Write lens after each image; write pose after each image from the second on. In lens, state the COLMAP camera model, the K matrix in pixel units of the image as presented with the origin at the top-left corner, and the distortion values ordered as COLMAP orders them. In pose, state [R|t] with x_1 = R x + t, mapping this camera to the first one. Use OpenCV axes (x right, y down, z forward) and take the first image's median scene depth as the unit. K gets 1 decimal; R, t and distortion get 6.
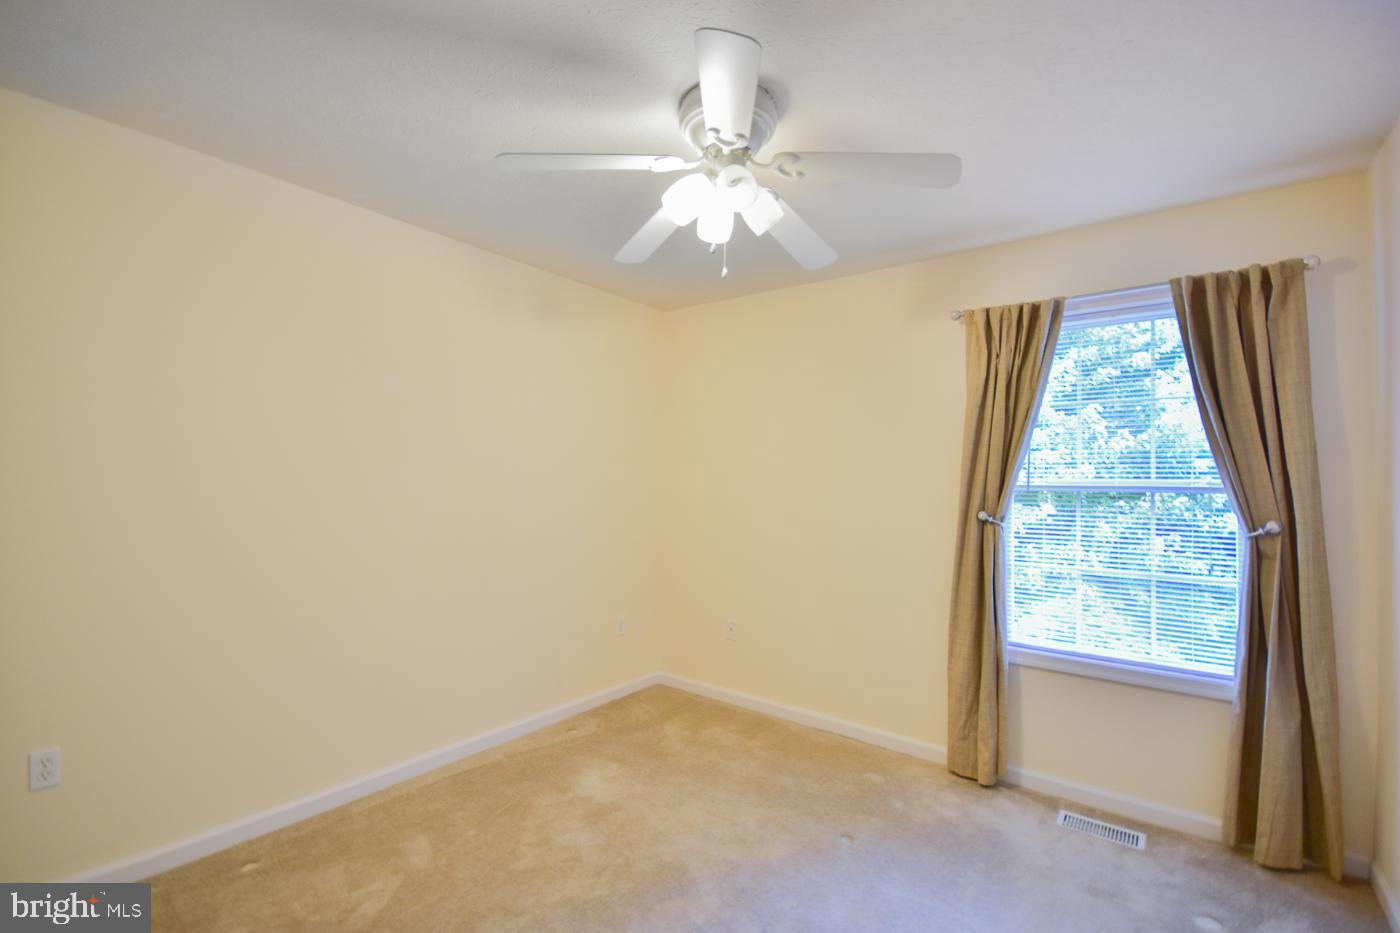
lens RADIAL K [[610.9, 0, 700.0], [0, 610.9, 466.5], [0, 0, 1]] dist [0.003584, -0.010547]
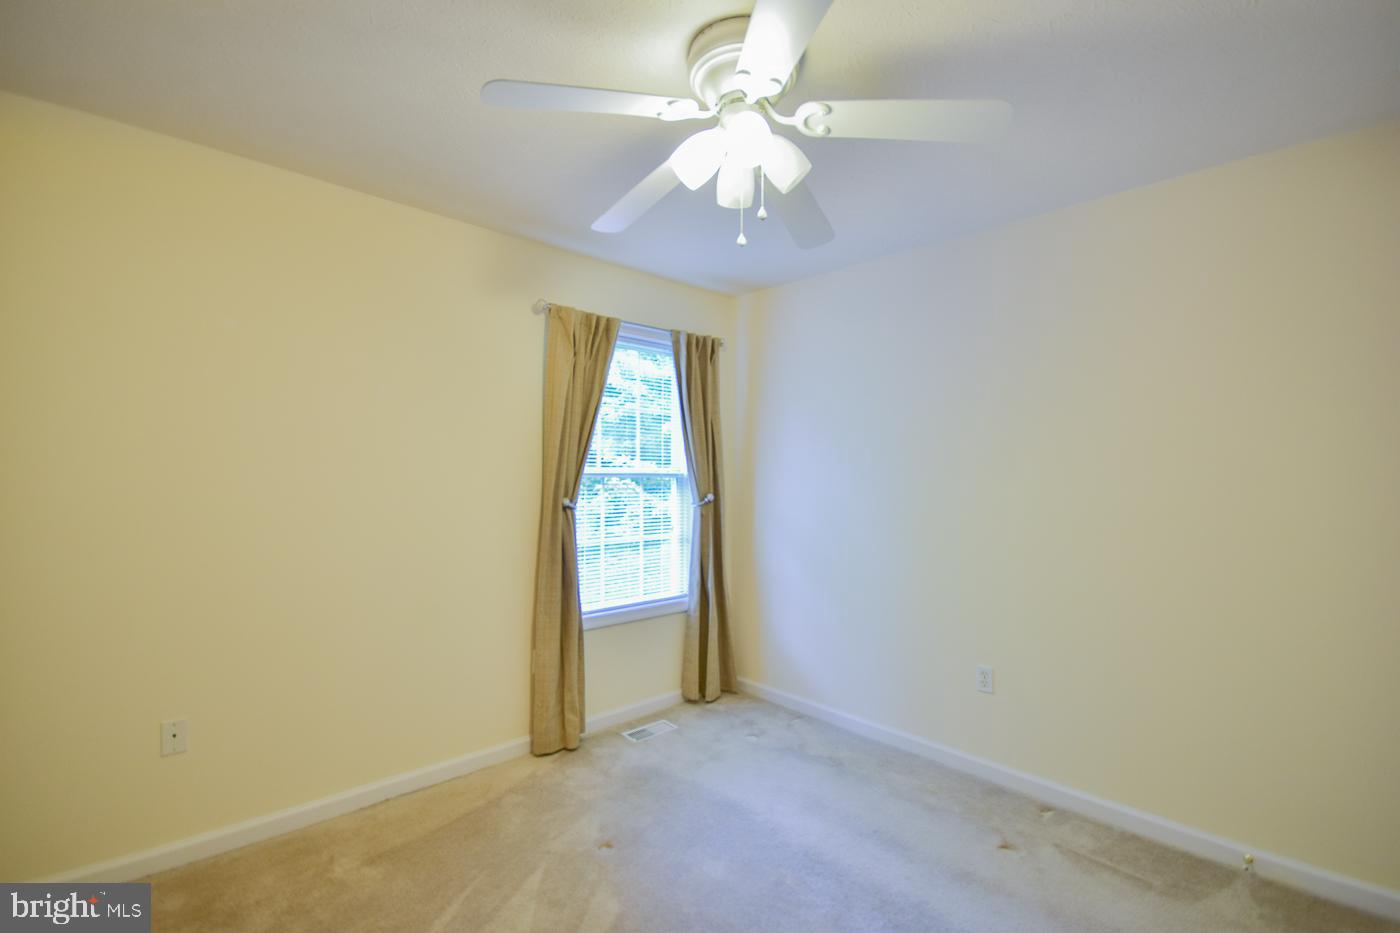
lens RADIAL K [[610.9, 0, 700.0], [0, 610.9, 466.5], [0, 0, 1]] dist [0.003584, -0.010547]
pose [[0.202772, 0.002021, 0.979224, -0.583207], [-0.023178, 0.999728, 0.002737, 0.010406], [-0.978952, -0.023251, 0.202763, 0.591880]]
